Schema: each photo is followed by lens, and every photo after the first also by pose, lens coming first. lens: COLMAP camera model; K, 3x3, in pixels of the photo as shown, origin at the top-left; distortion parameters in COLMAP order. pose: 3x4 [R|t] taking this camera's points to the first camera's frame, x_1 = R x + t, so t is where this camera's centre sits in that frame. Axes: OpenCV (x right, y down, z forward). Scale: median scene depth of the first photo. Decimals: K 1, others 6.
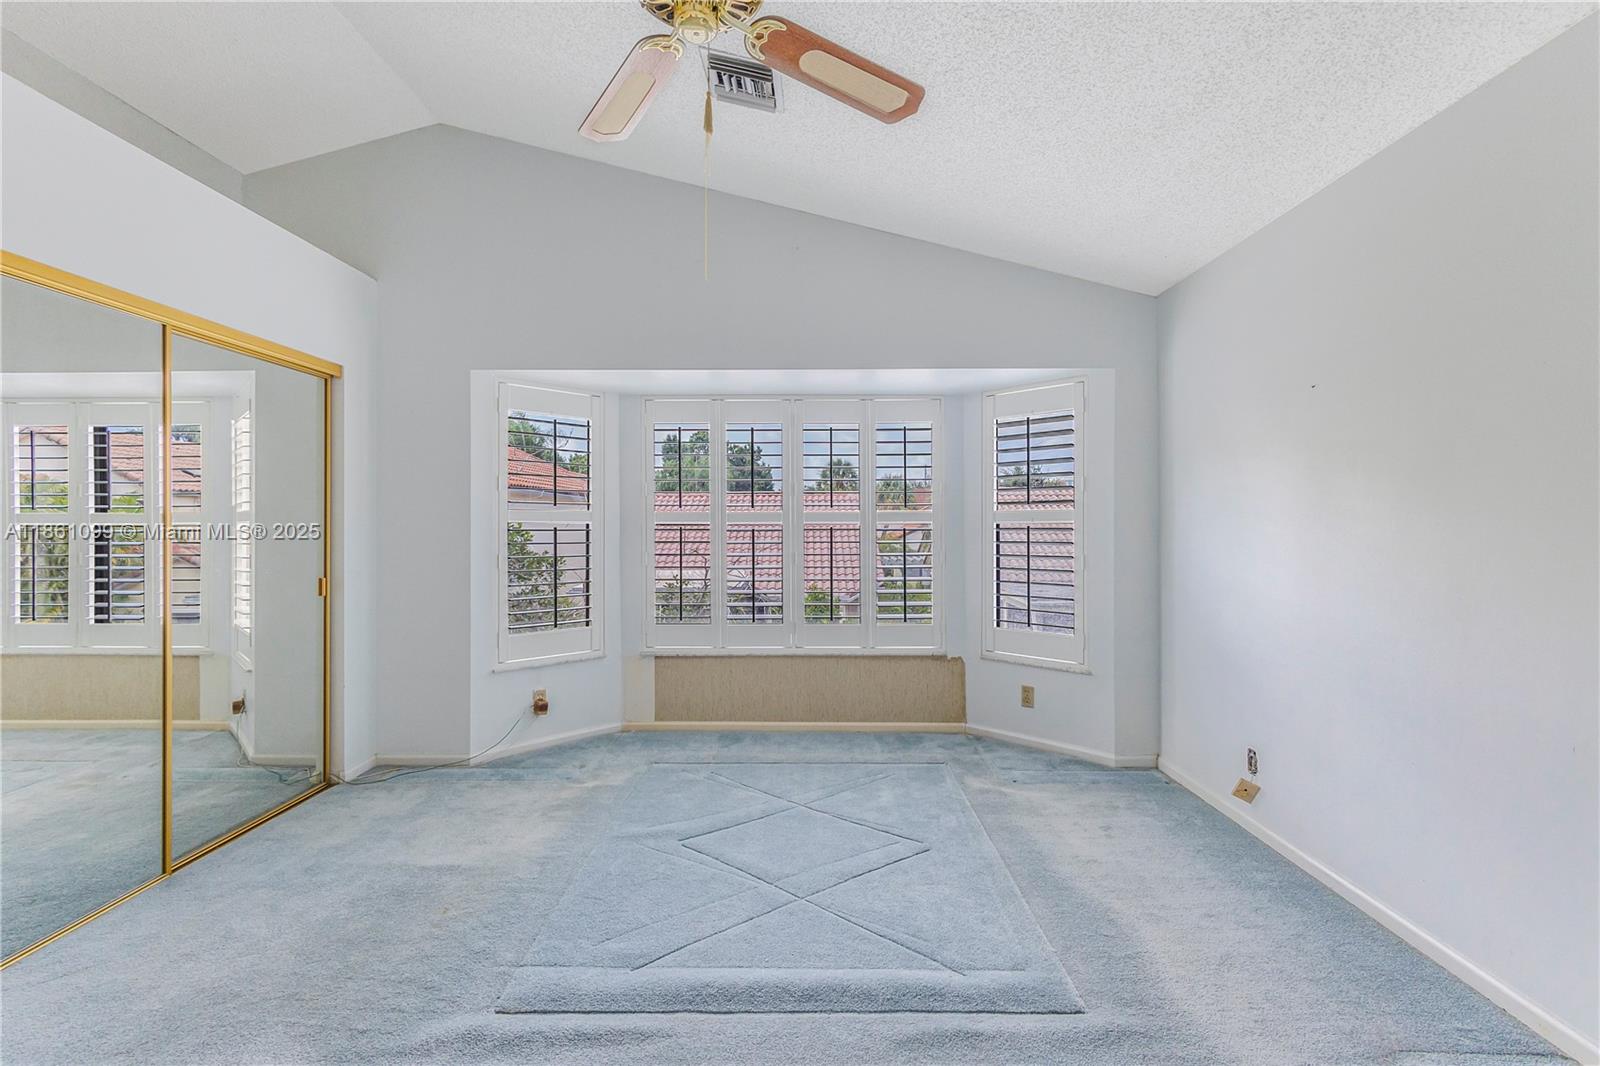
lens RADIAL K [[700.0, 0, 800.8], [0, 700.0, 524.4], [0, 0, 1]] dist [0.008221, 0.000200]
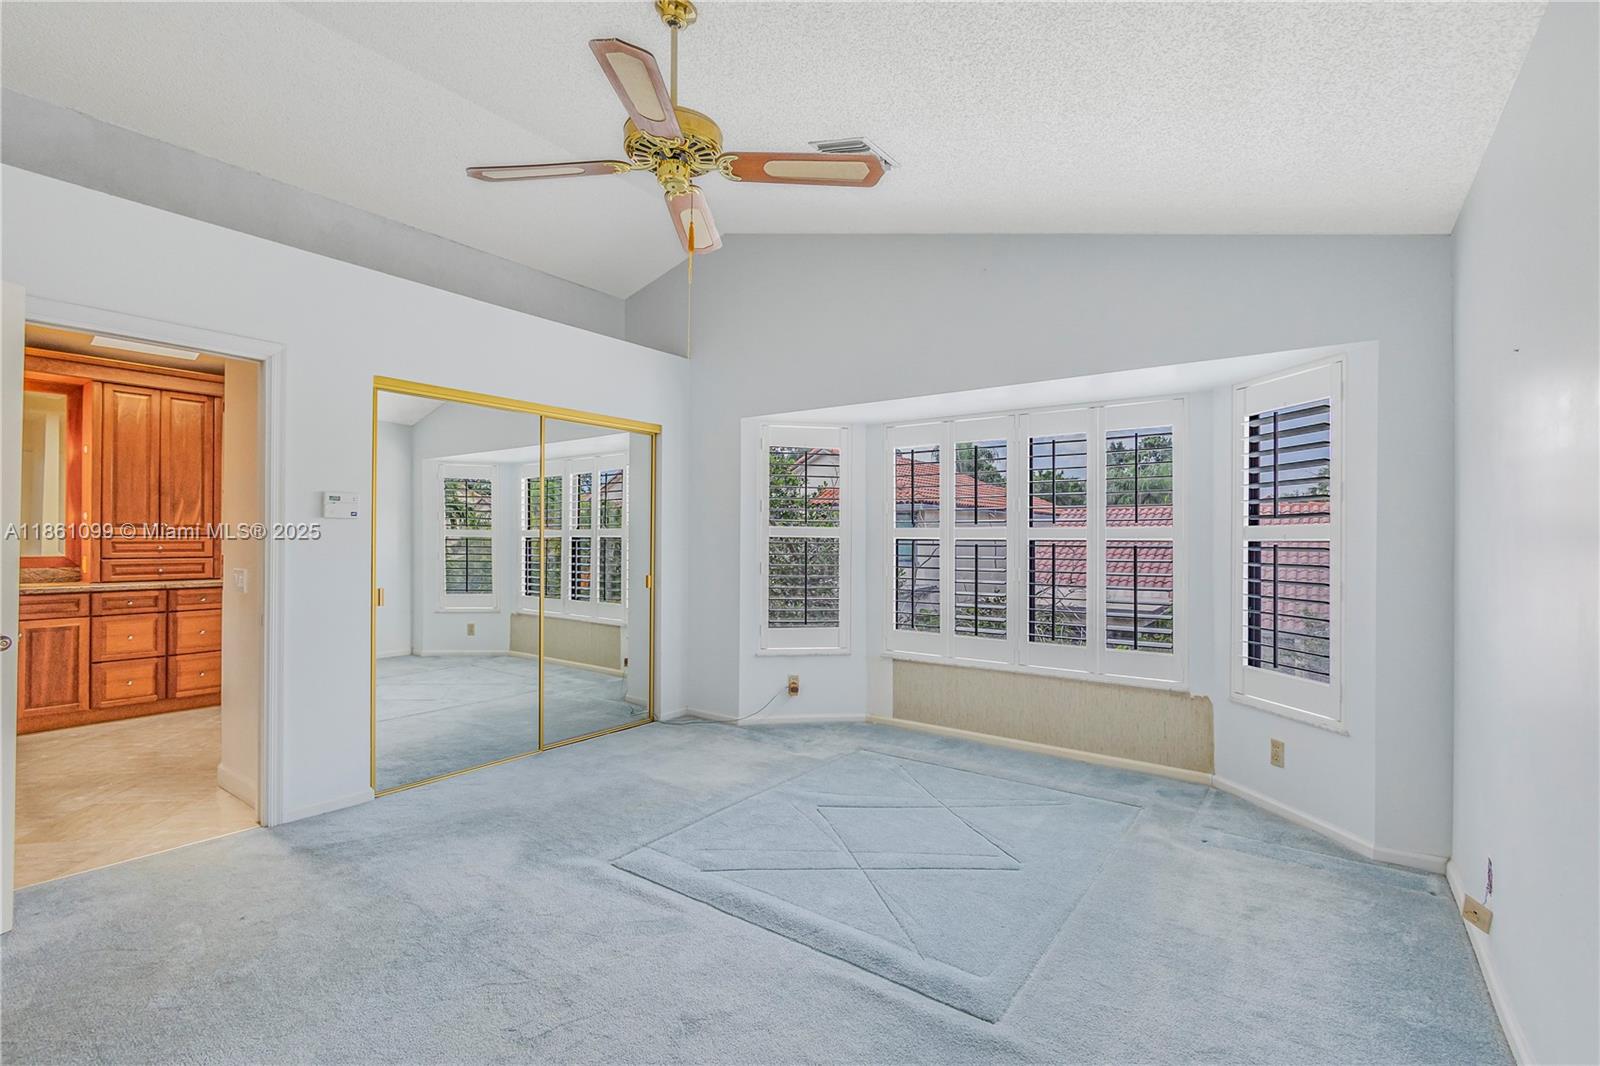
lens RADIAL K [[714.5, 0, 802.0], [0, 714.5, 537.0], [0, 0, 1]] dist [-0.001381, 0.000086]
pose [[0.813918, 0.005203, -0.580956, 0.381622], [-0.007433, 0.999971, -0.001458, -0.001529], [0.580932, 0.005505, 0.813933, -0.001428]]
